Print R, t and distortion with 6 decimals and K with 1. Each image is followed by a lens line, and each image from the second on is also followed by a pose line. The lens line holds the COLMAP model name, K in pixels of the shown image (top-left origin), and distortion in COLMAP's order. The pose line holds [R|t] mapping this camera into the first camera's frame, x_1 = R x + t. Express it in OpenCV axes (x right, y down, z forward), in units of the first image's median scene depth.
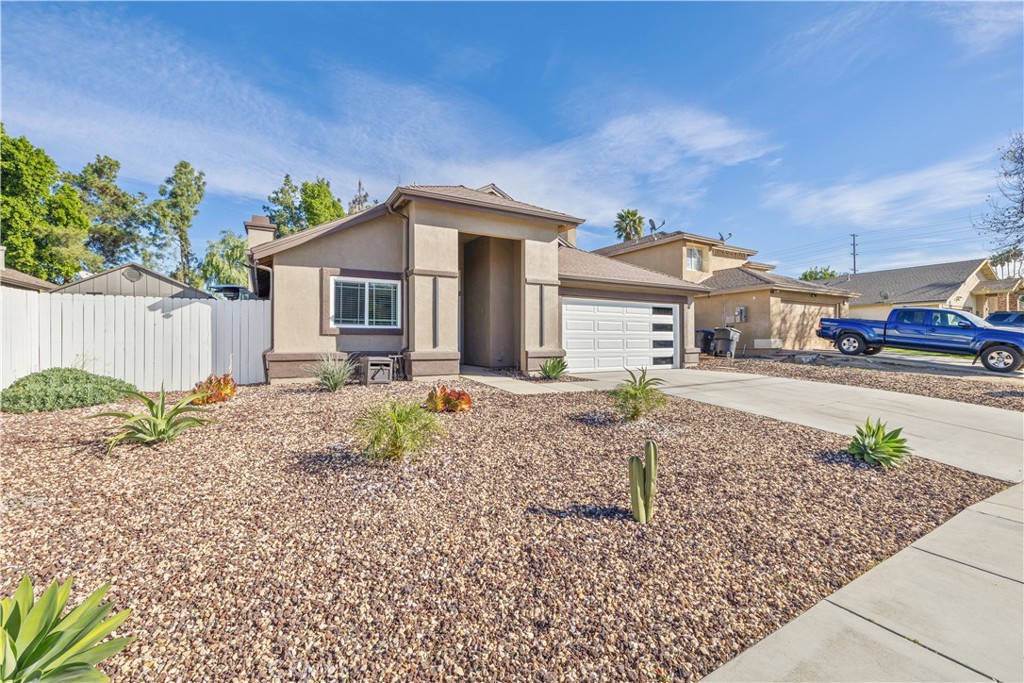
lens RADIAL K [[415.6, 0, 512.0], [0, 415.6, 341.5], [0, 0, 1]] dist [0.000888, 0.000327]
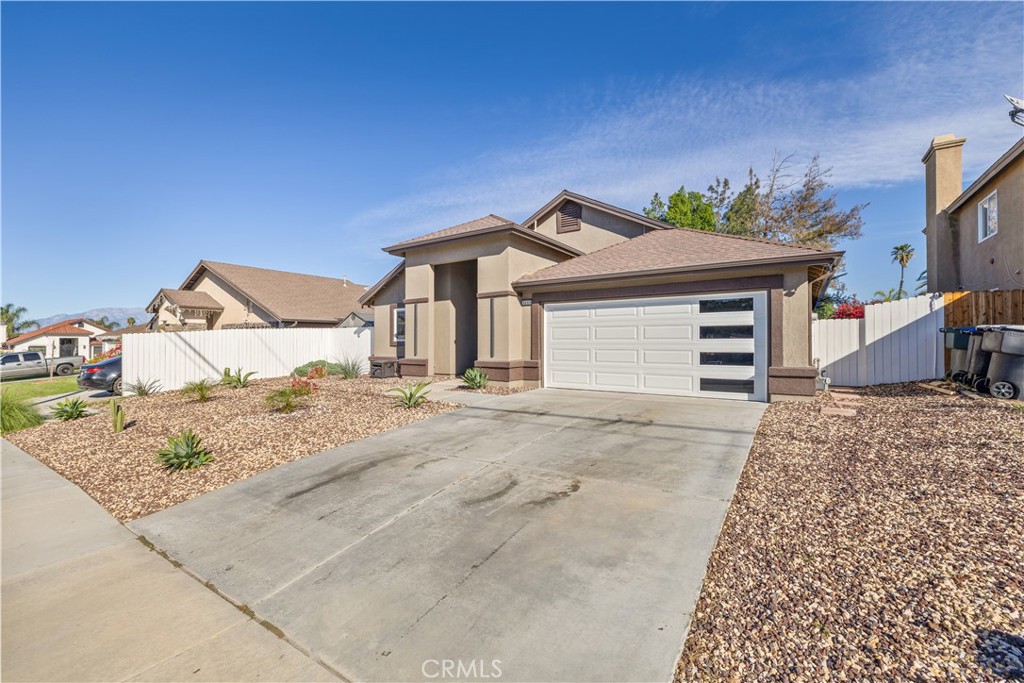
lens RADIAL K [[438.4, 0, 512.0], [0, 438.4, 341.5], [0, 0, 1]] dist [0.002154, 0.000568]
pose [[0.437862, -0.005474, -0.899026, 0.822136], [-0.003436, 0.999964, -0.007762, -0.013485], [0.899036, 0.006488, 0.437827, 0.433438]]
